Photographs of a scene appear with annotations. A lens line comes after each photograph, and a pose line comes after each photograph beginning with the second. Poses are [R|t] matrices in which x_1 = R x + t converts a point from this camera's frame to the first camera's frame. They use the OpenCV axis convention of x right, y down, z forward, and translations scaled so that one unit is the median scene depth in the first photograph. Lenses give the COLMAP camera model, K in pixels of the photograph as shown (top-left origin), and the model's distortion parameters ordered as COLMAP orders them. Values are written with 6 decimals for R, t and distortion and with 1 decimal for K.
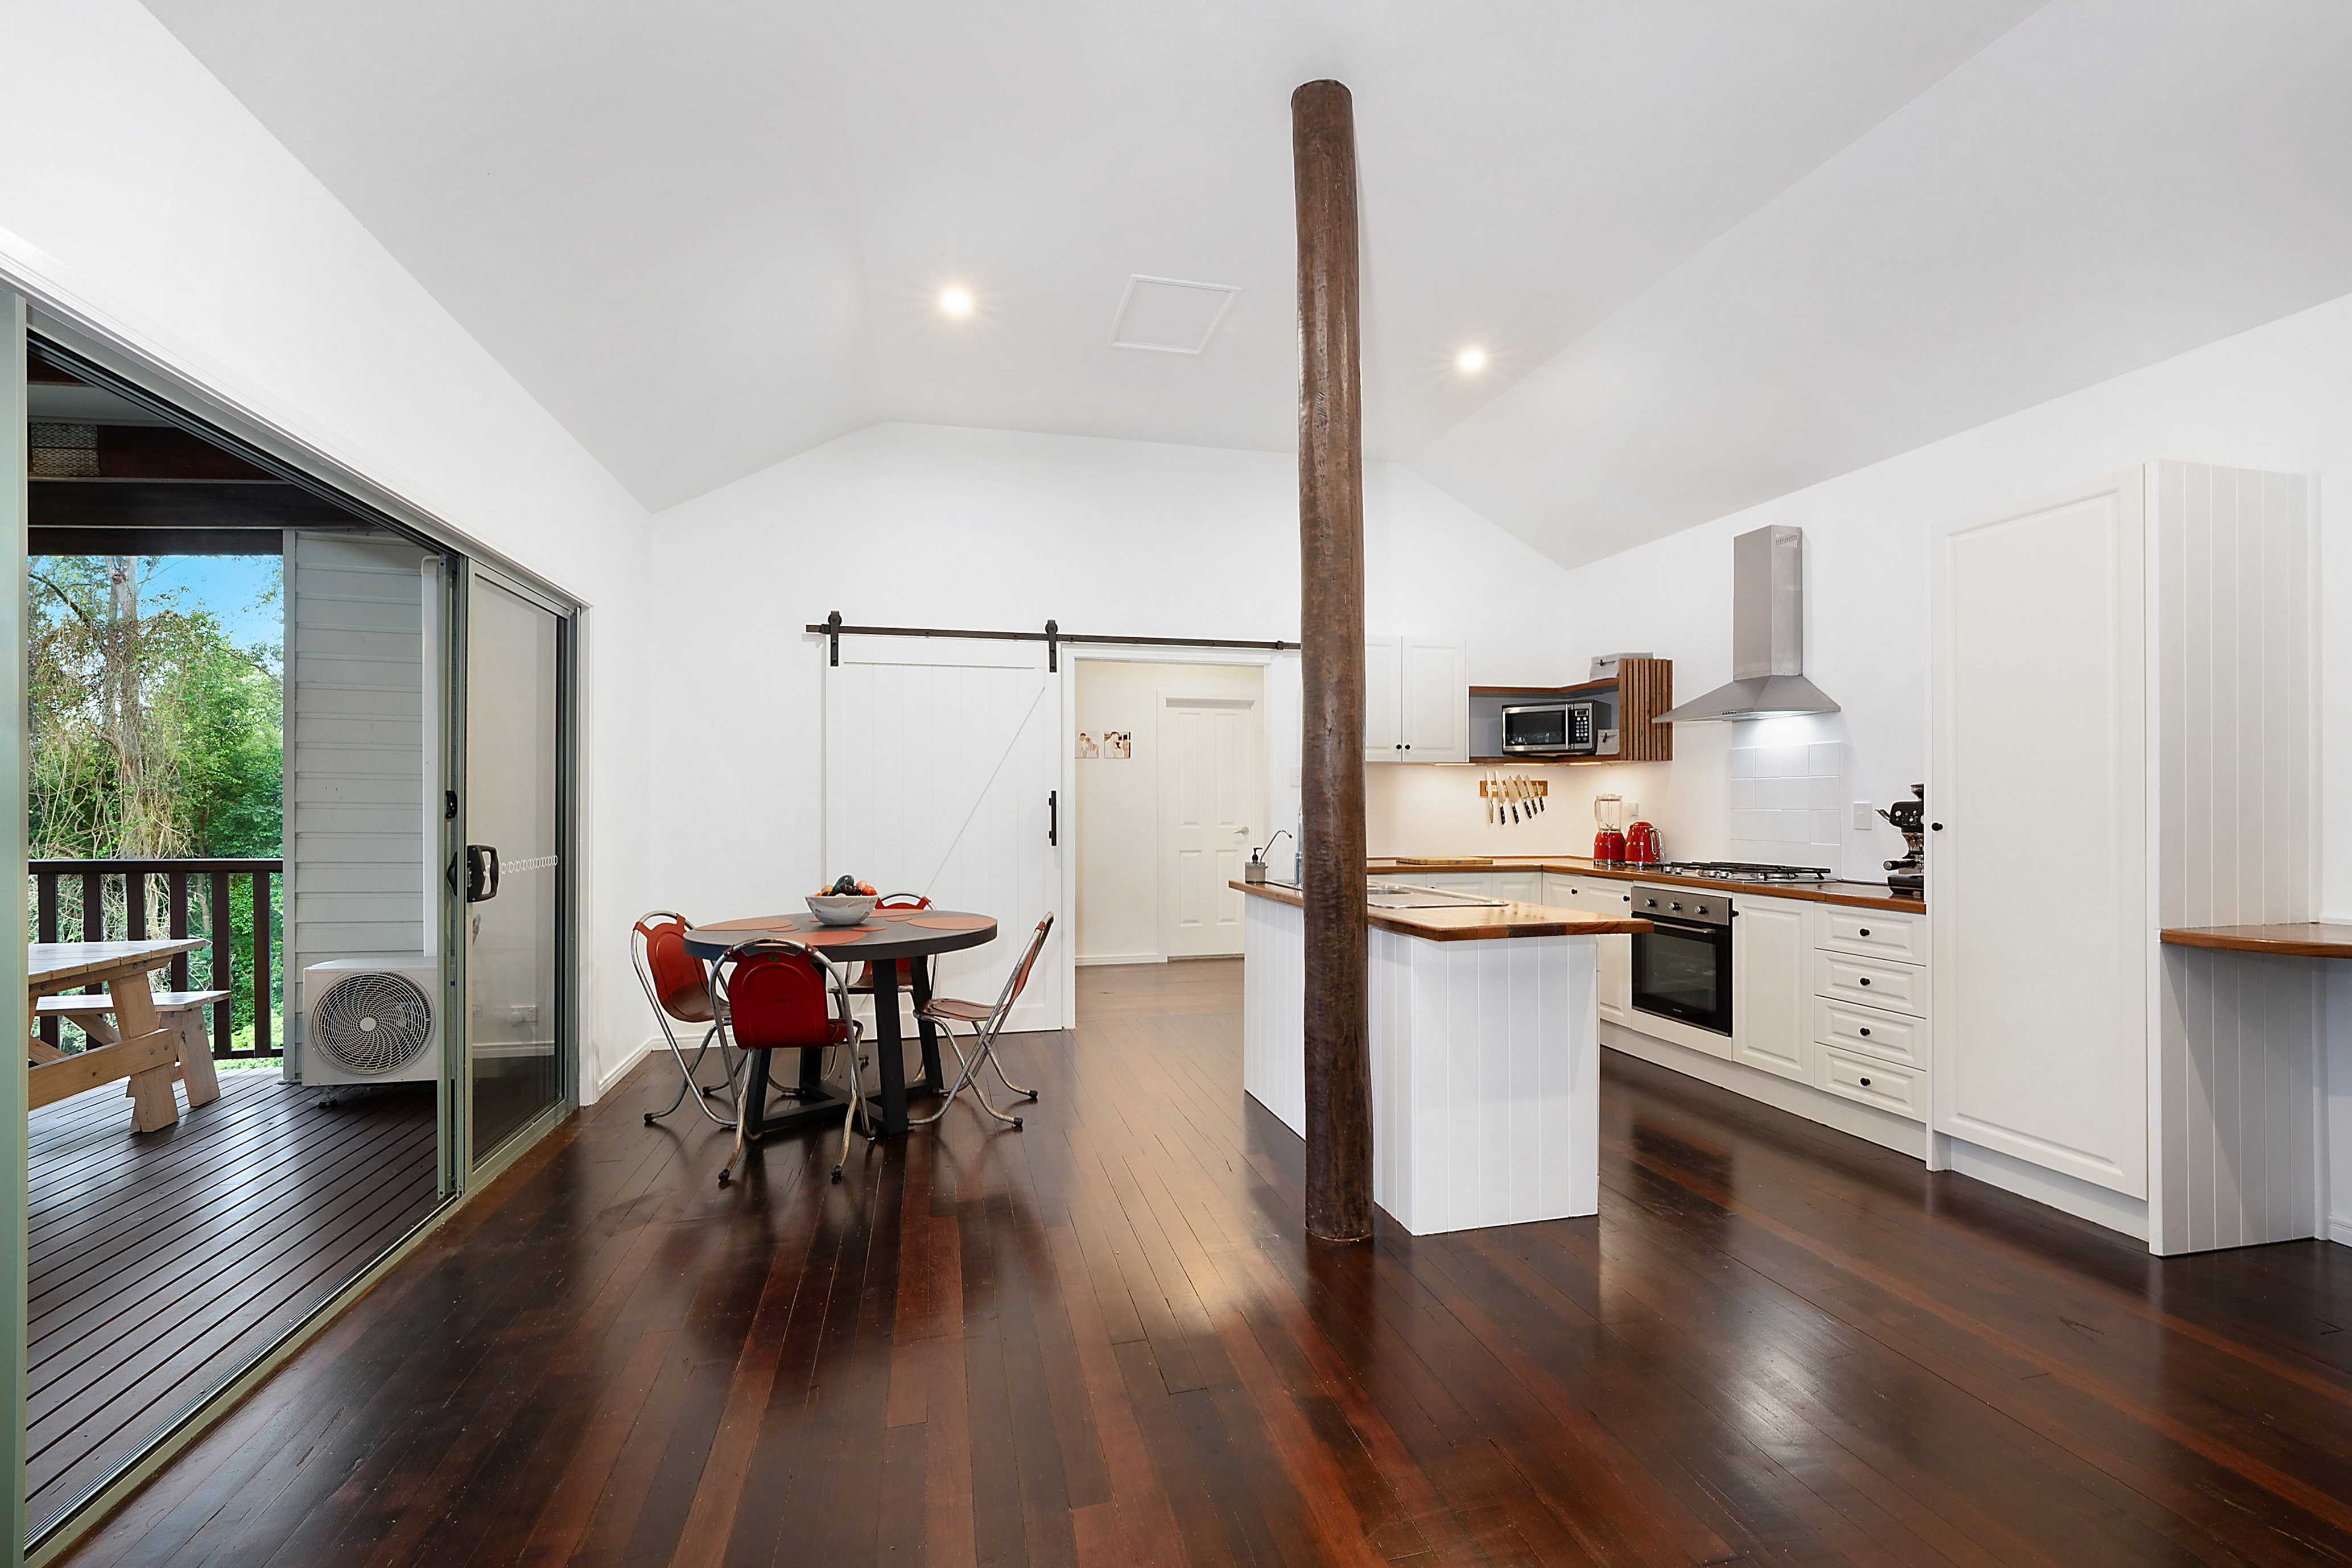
lens RADIAL K [[1004.0, 0, 1176.0], [0, 1004.0, 784.0], [0, 0, 1]] dist [-0.000007, -0.000013]
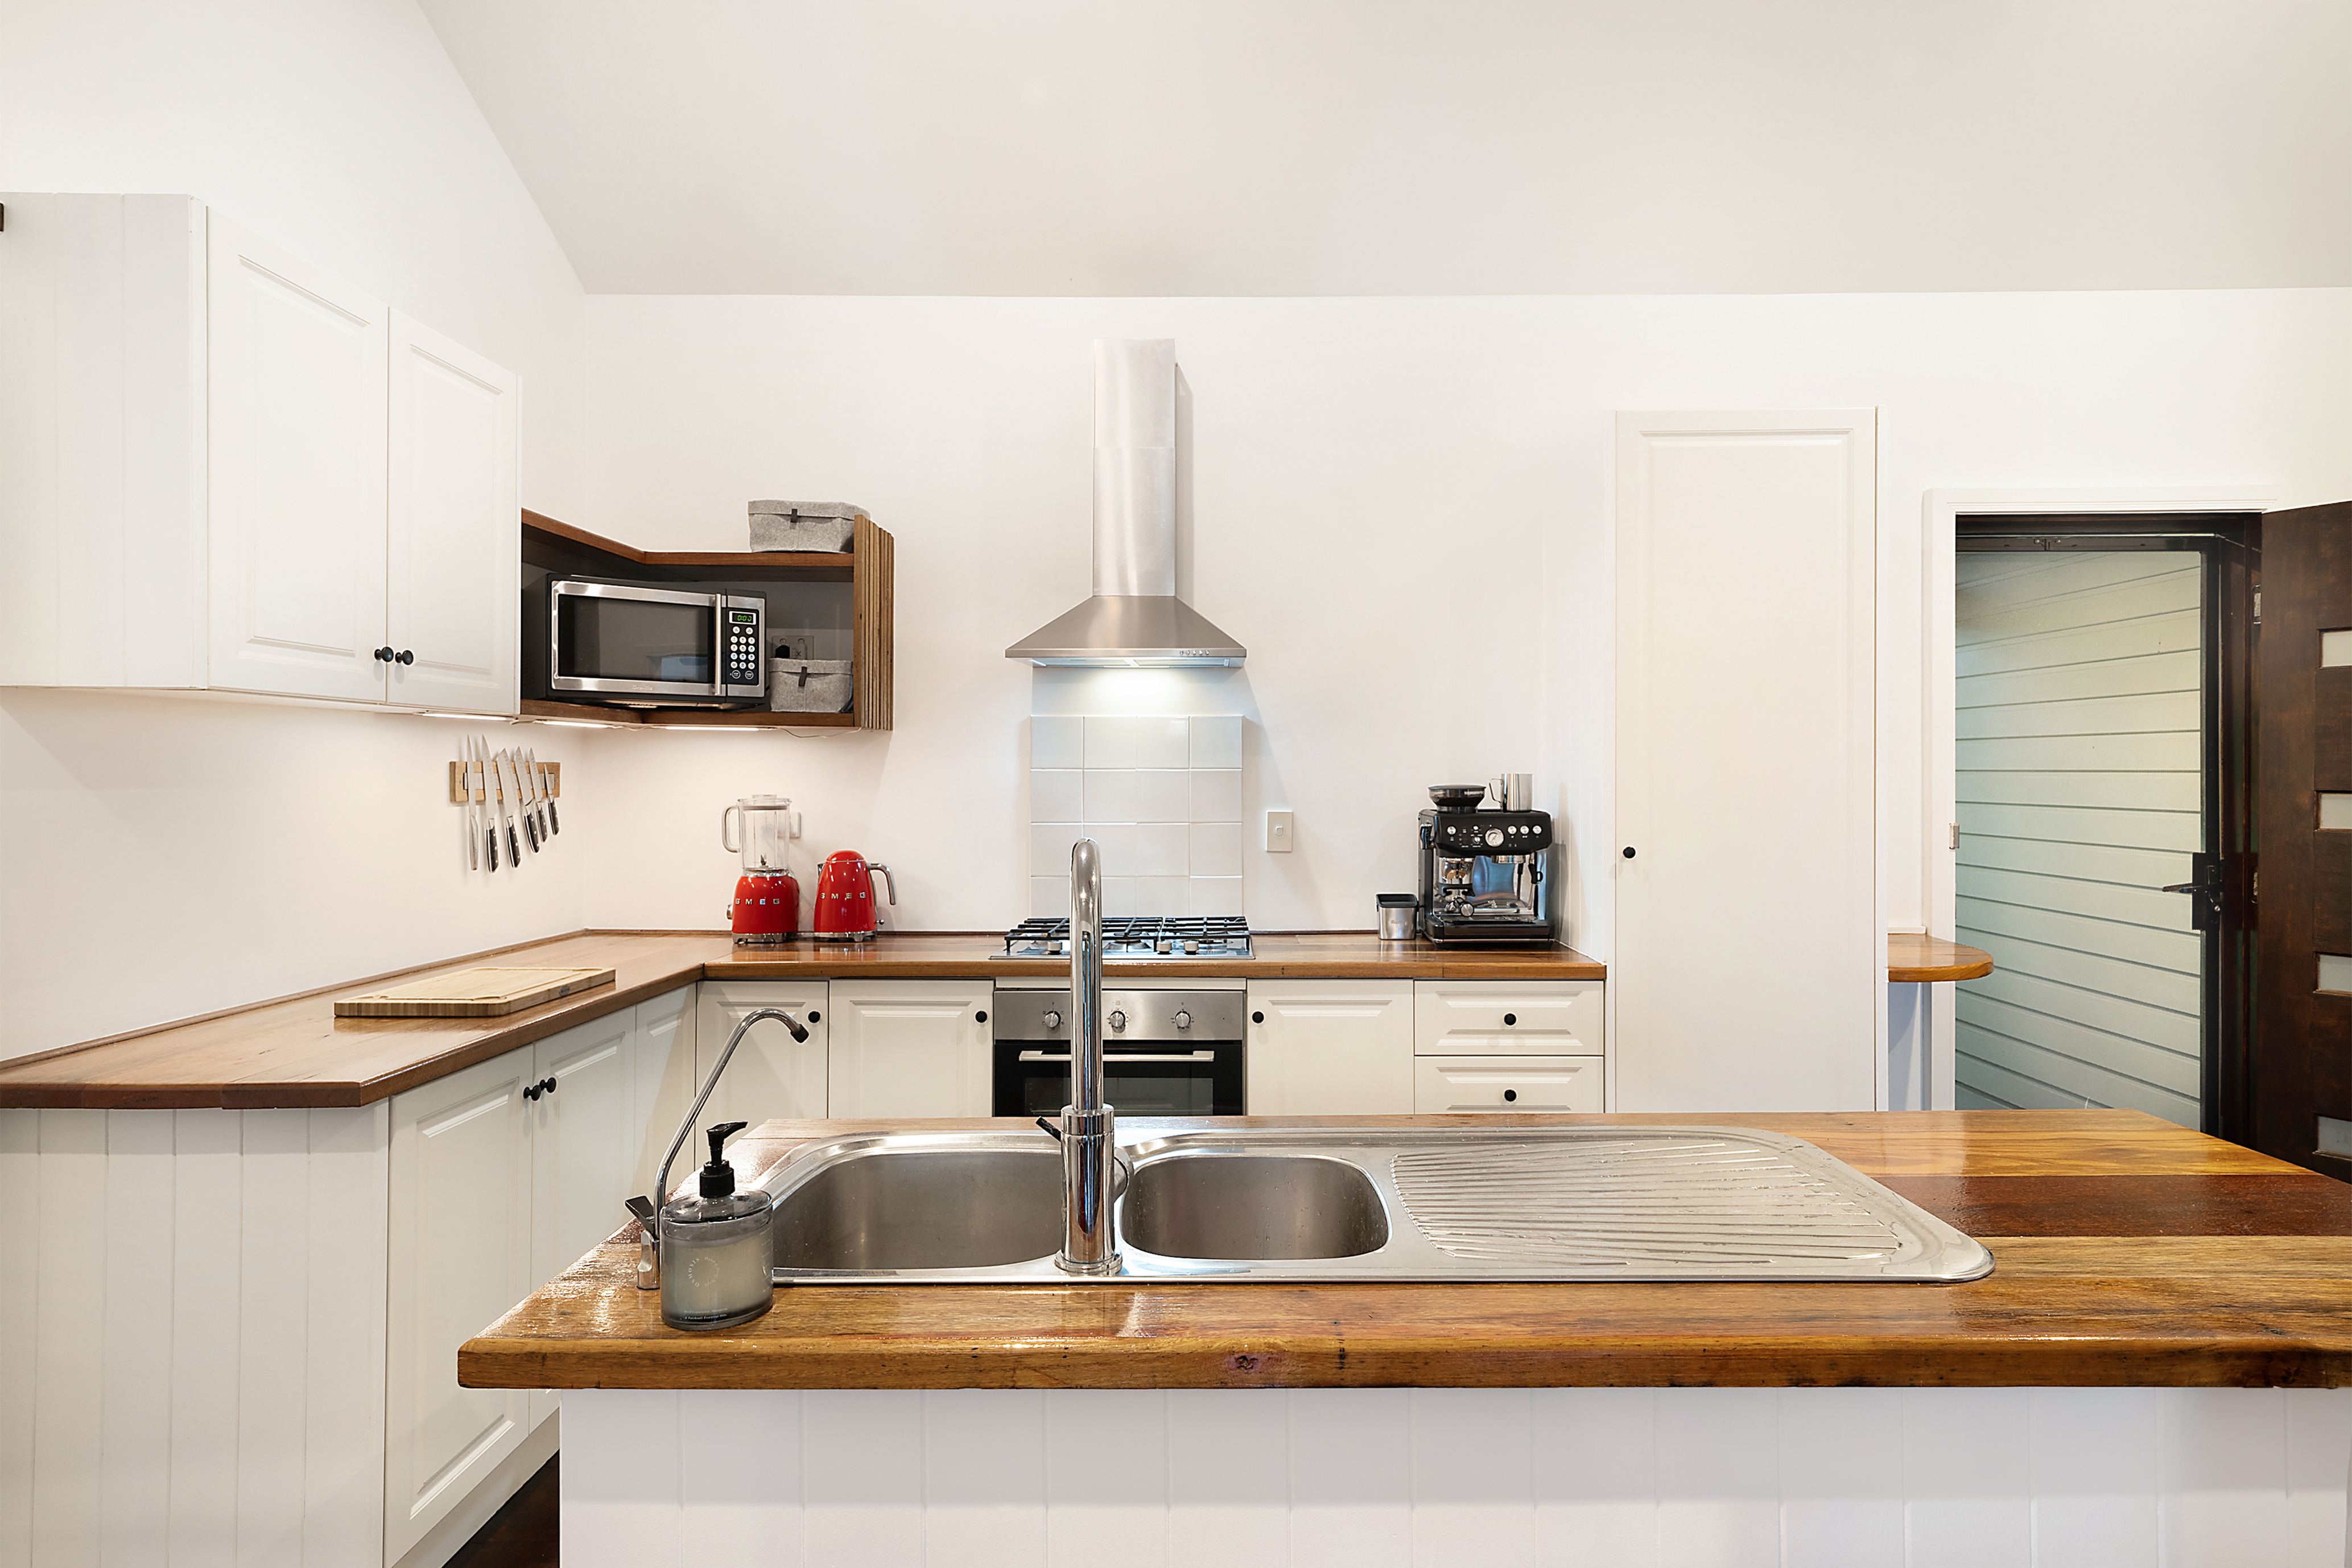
lens RADIAL K [[1273.7, 0, 1176.0], [0, 1273.7, 784.0], [0, 0, 1]] dist [-0.001280, 0.000017]
pose [[0.256335, -0.006038, 0.966569, -0.104456], [-0.017825, 0.999781, 0.010973, -0.005228], [-0.966423, -0.020042, 0.256172, 0.668320]]
